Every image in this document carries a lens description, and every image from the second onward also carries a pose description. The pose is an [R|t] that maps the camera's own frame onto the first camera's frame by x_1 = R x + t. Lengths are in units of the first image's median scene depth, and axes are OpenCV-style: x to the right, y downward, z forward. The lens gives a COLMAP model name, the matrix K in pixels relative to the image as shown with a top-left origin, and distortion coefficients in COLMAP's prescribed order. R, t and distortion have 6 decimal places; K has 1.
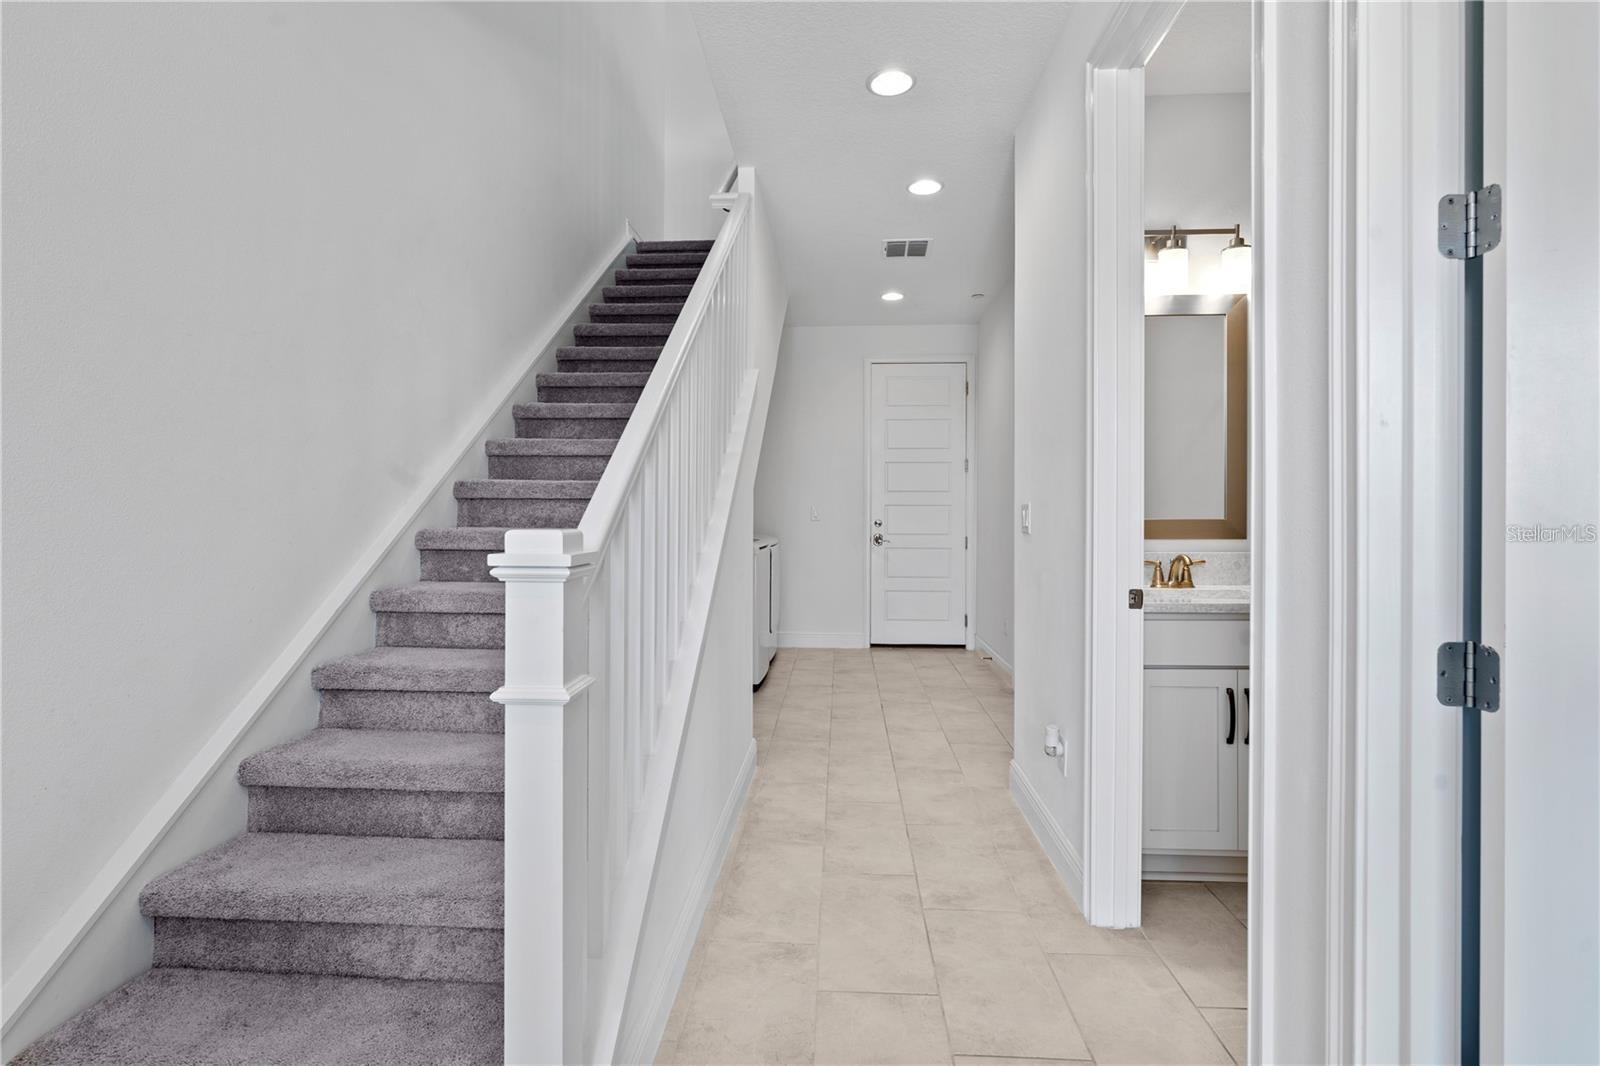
lens RADIAL K [[737.8, 0, 802.3], [0, 737.8, 525.5], [0, 0, 1]] dist [-0.004789, 0.000027]
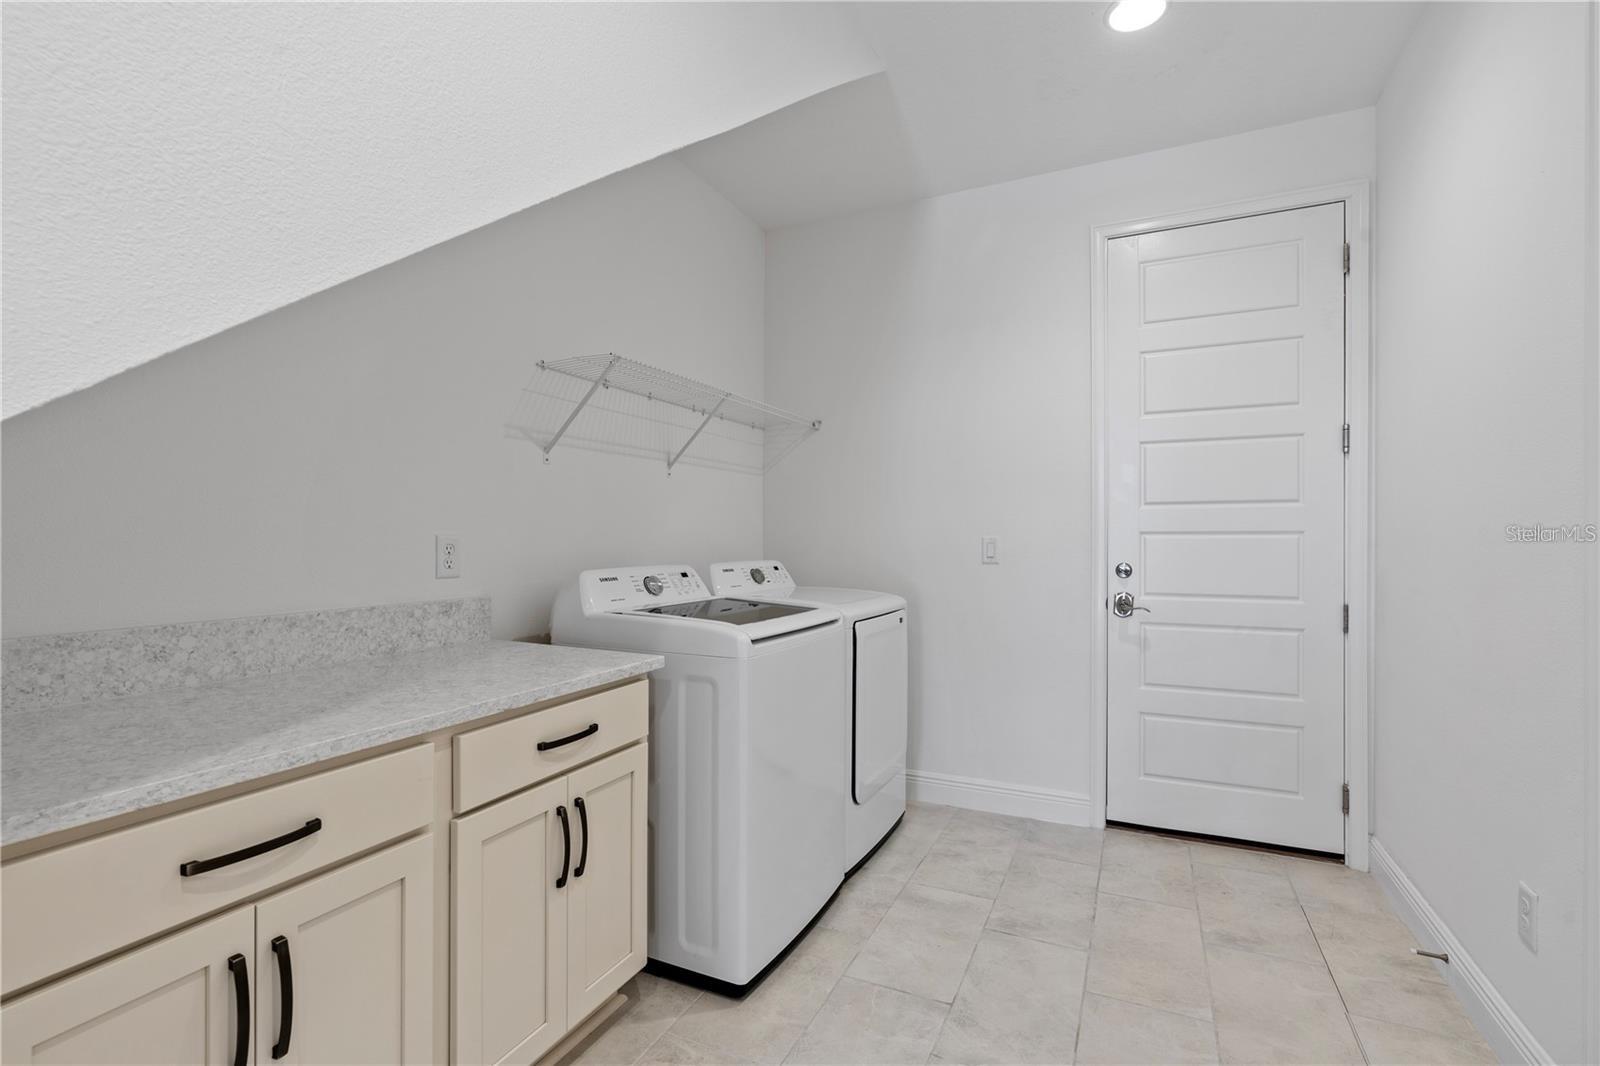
lens RADIAL K [[737.8, 0, 799.0], [0, 737.8, 539.8], [0, 0, 1]] dist [-0.004789, 0.000027]
pose [[0.923905, 0.001239, -0.382619, 0.092408], [-0.009368, 0.999768, -0.019382, -0.011682], [0.382506, 0.021492, 0.923703, 0.484380]]
